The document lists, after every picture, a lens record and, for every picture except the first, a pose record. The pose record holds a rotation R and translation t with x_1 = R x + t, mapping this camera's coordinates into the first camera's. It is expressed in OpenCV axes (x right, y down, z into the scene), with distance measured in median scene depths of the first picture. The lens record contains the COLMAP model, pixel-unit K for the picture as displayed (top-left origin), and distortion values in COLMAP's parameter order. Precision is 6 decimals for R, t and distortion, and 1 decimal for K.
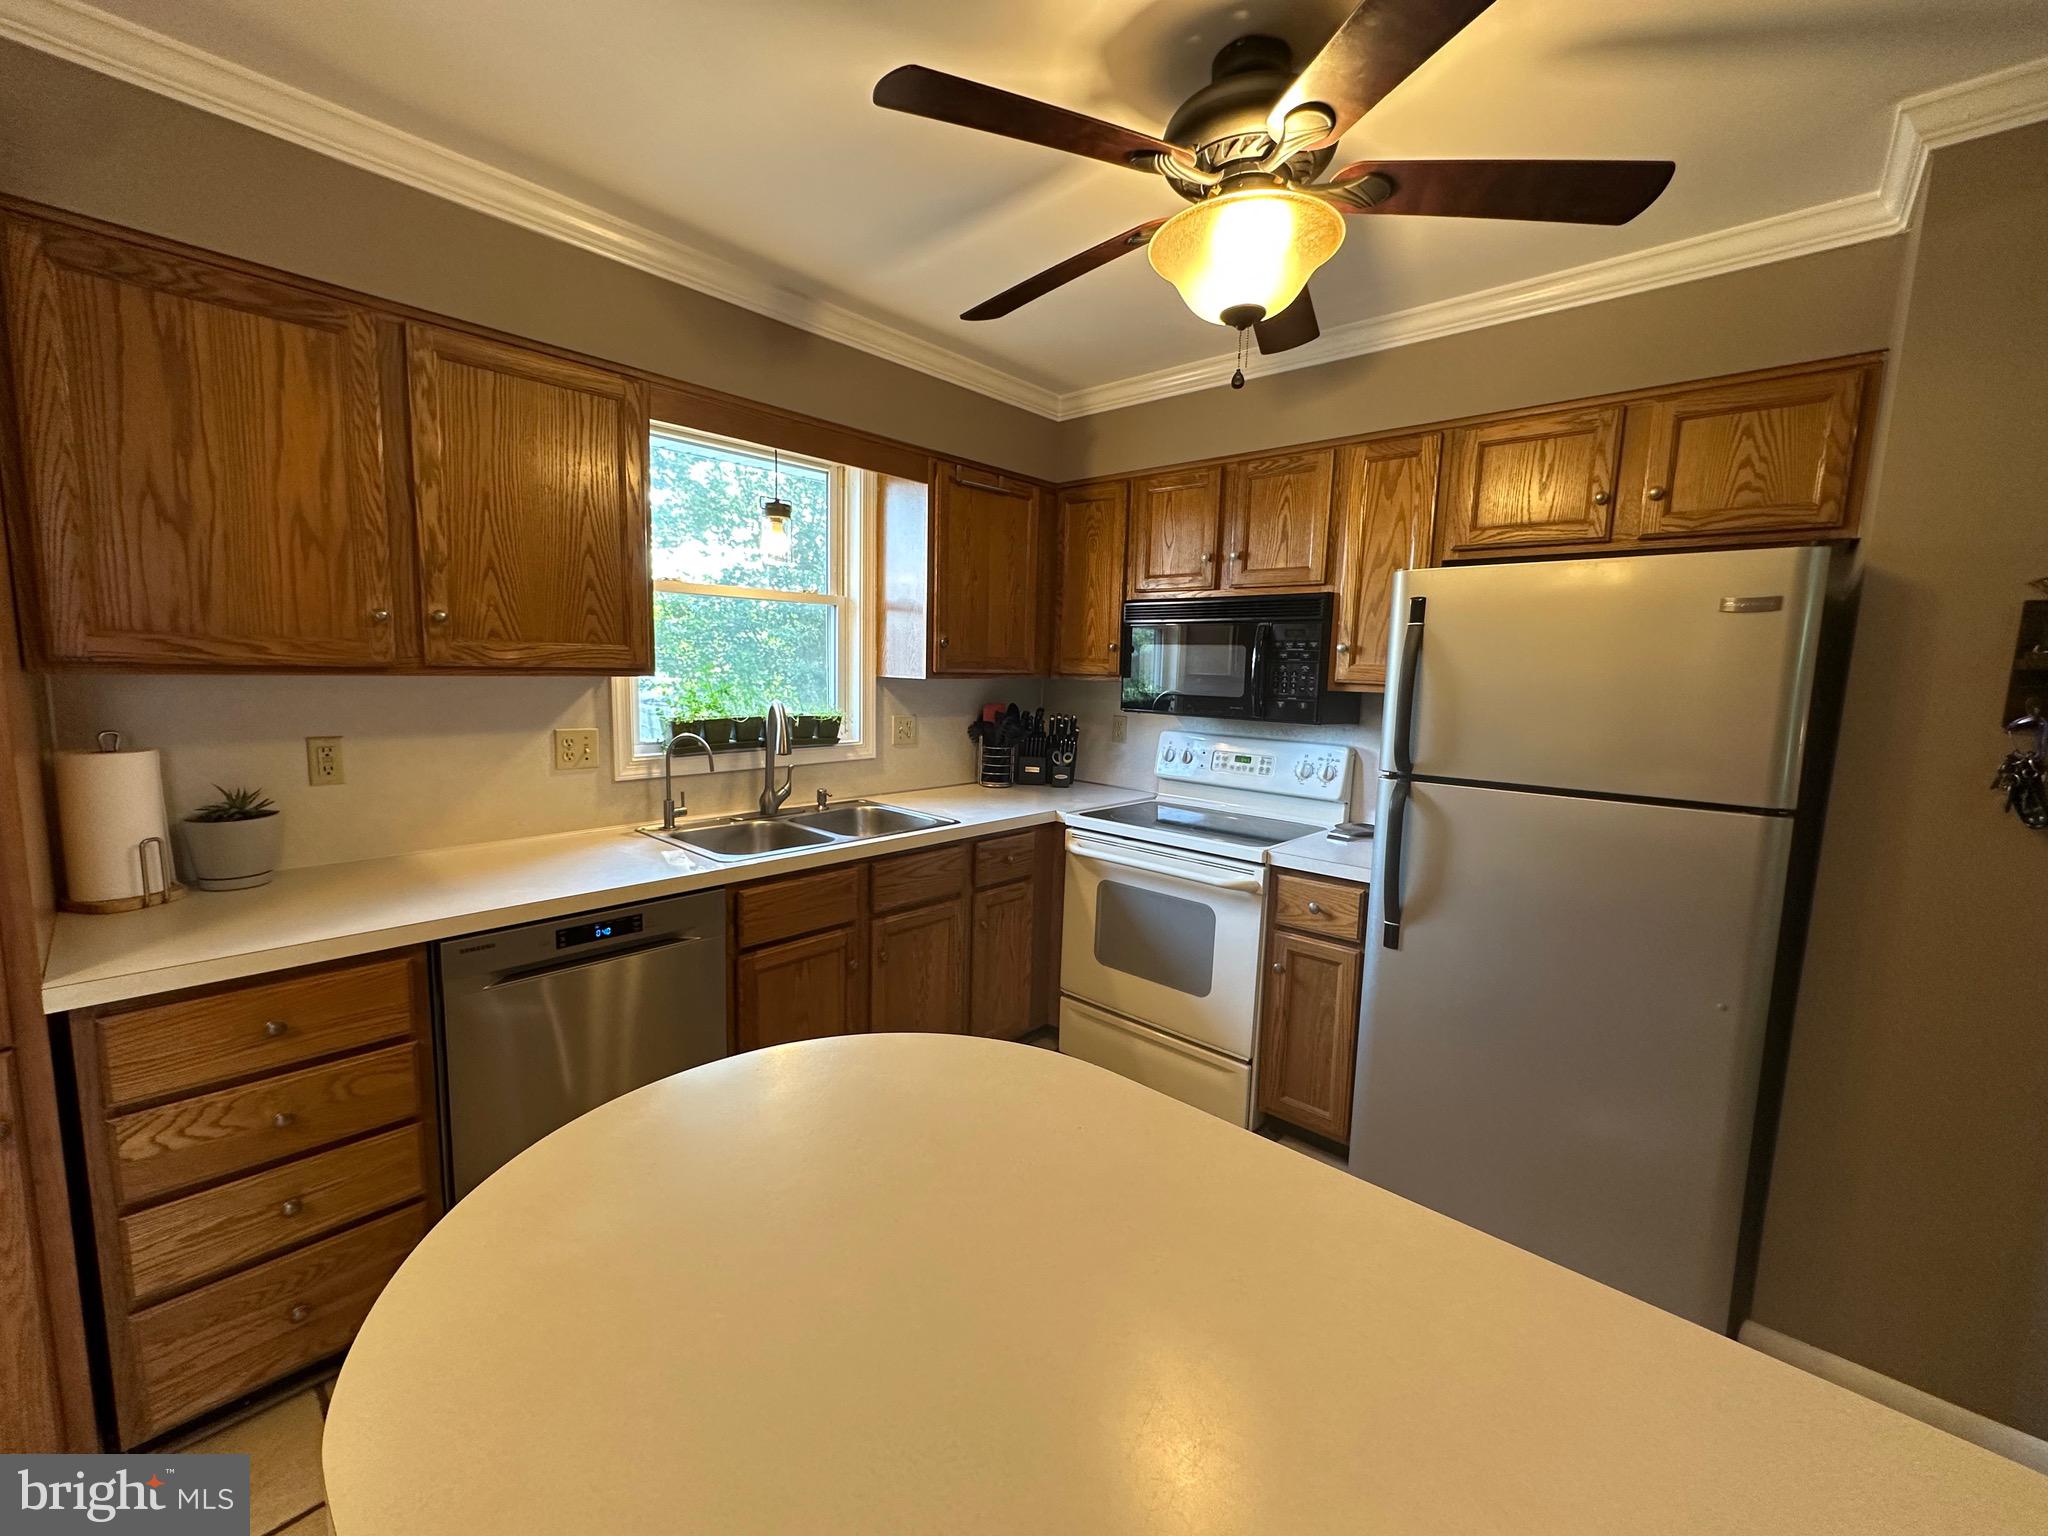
lens RADIAL K [[825.7, 0, 1020.5], [0, 825.7, 761.7], [0, 0, 1]] dist [0.001505, 0.000047]
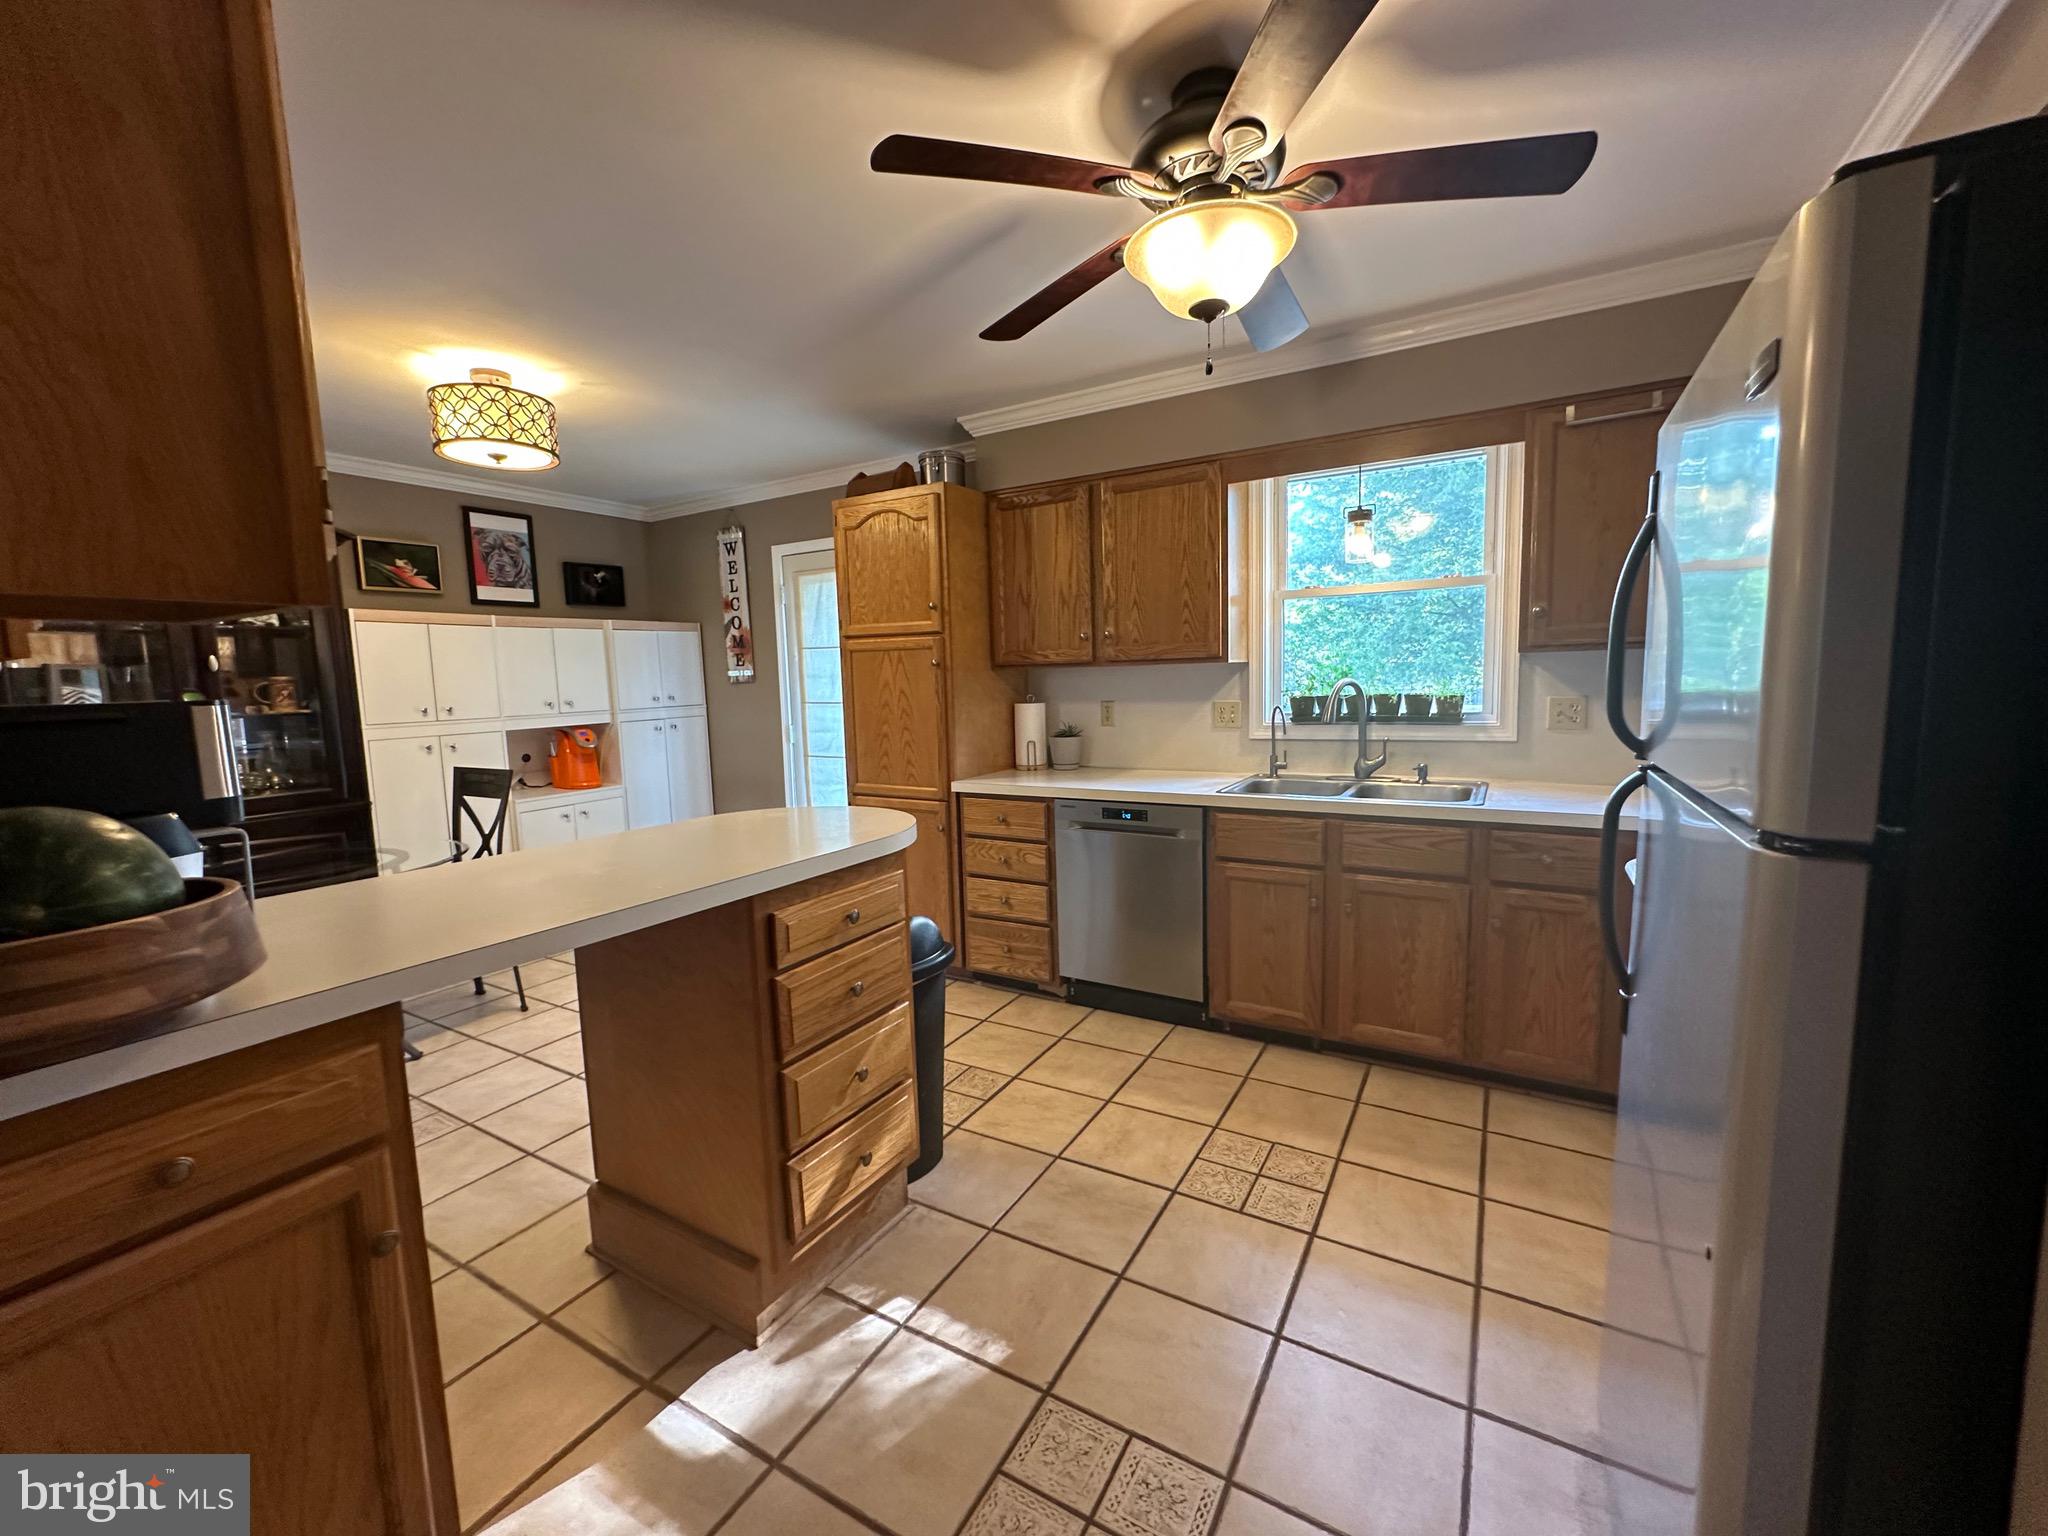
lens RADIAL K [[825.7, 0, 1025.3], [0, 825.7, 763.6], [0, 0, 1]] dist [0.001505, 0.000047]
pose [[0.206126, 0.073049, -0.975795, 0.776208], [-0.083671, 0.994873, 0.056803, 0.017179], [0.974942, 0.069937, 0.211181, 0.319493]]
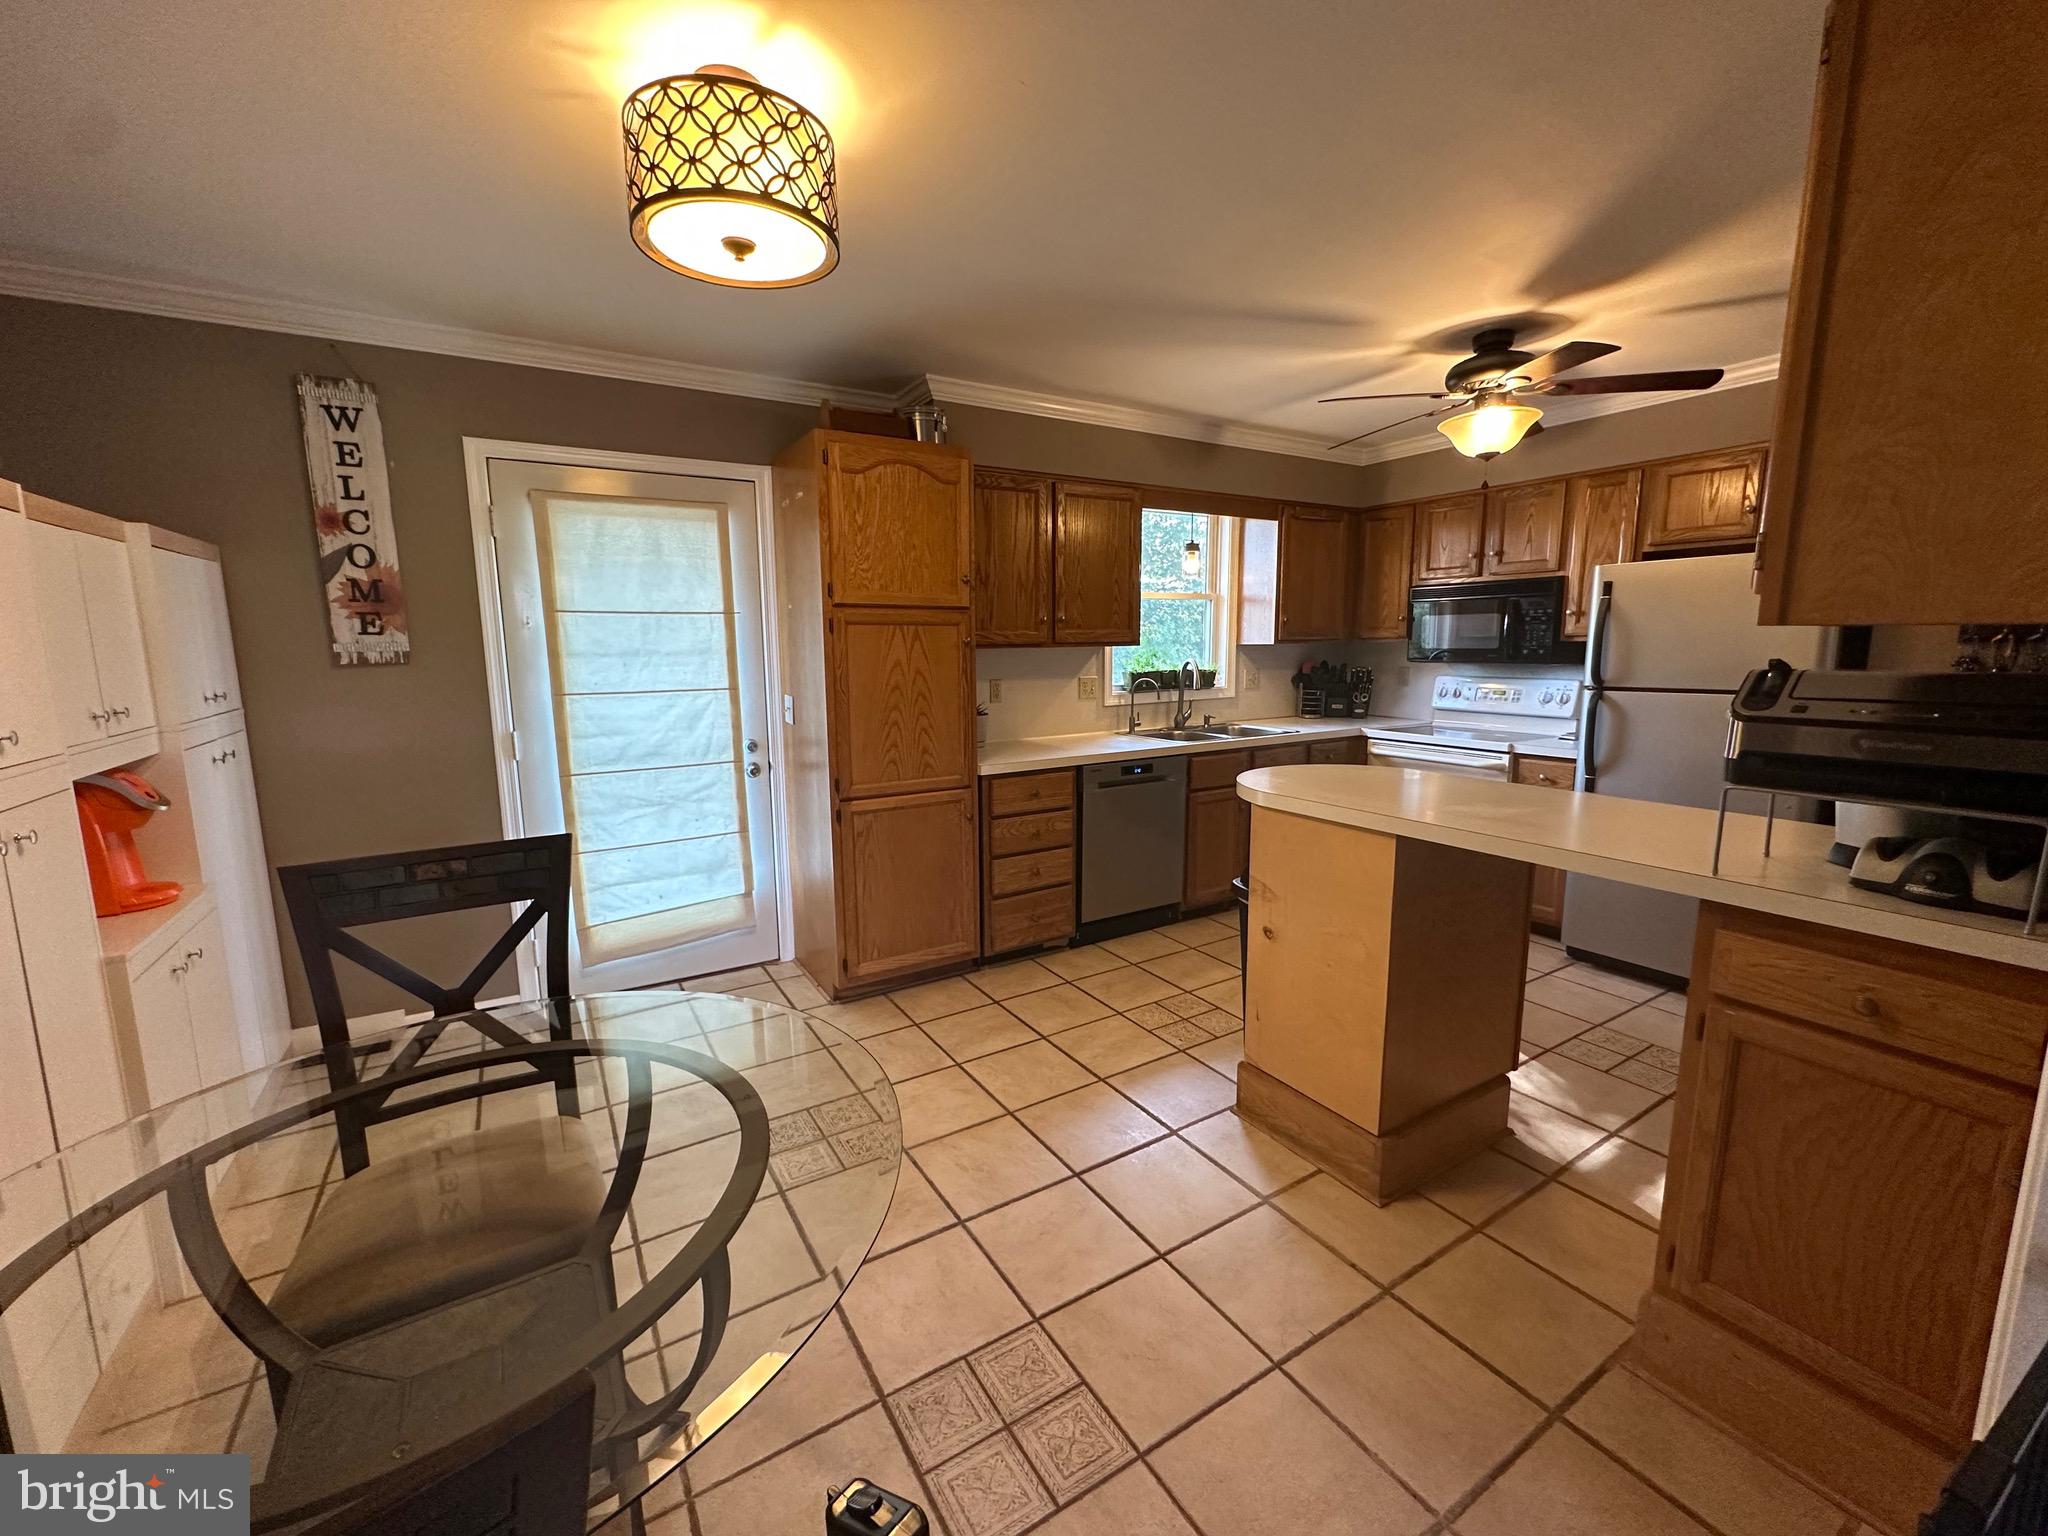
lens RADIAL K [[825.7, 0, 1025.9], [0, 825.7, 764.5], [0, 0, 1]] dist [0.001505, 0.000047]
pose [[0.959913, 0.004634, -0.280260, -0.144422], [0.002712, 0.999663, 0.025817, 0.100159], [0.280285, -0.025542, 0.959577, -0.749340]]
